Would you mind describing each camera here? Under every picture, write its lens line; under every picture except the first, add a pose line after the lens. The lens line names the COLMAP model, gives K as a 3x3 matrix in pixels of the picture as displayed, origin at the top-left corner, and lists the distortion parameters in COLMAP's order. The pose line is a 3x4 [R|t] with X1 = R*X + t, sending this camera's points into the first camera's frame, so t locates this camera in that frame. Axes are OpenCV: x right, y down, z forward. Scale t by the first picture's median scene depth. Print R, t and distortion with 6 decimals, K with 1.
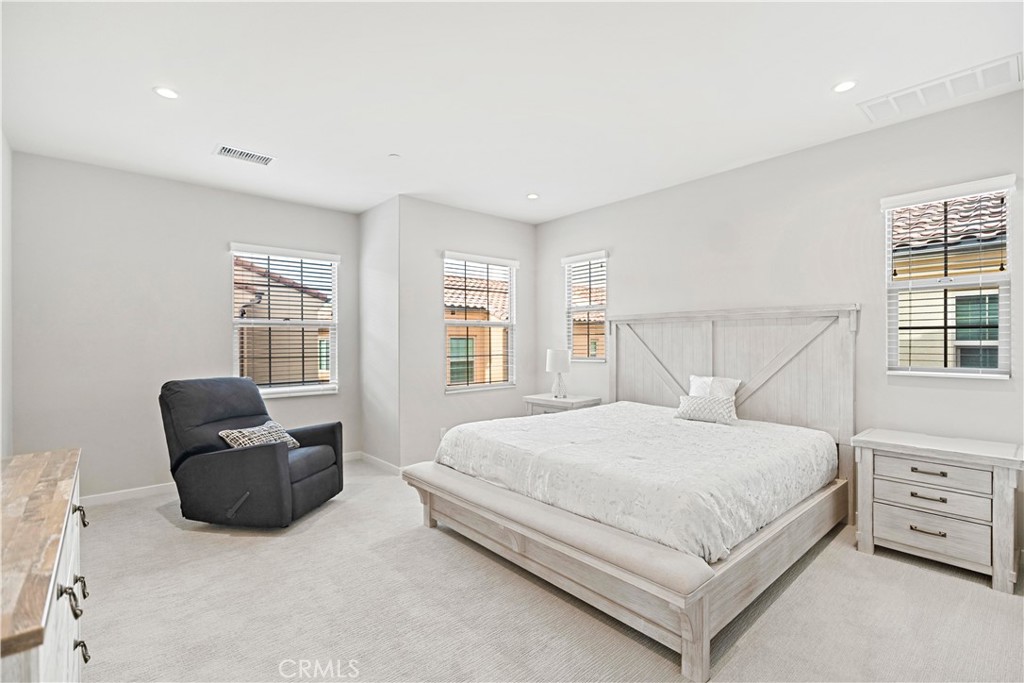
lens RADIAL K [[462.8, 0, 505.3], [0, 462.8, 334.2], [0, 0, 1]] dist [0.005039, 0.001131]
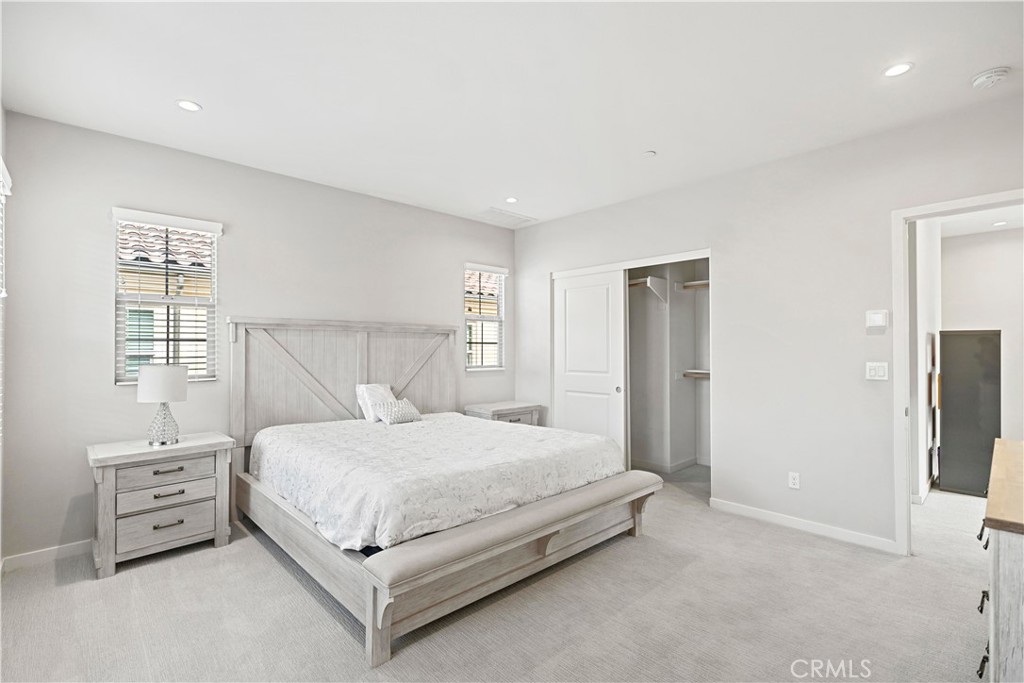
lens RADIAL K [[462.8, 0, 504.5], [0, 462.8, 351.7], [0, 0, 1]] dist [0.005039, 0.001131]
pose [[-0.031730, 0.000093, 0.999496, -0.610401], [-0.011823, 0.999930, -0.000469, 0.013704], [-0.999427, -0.011831, -0.031727, 0.694656]]
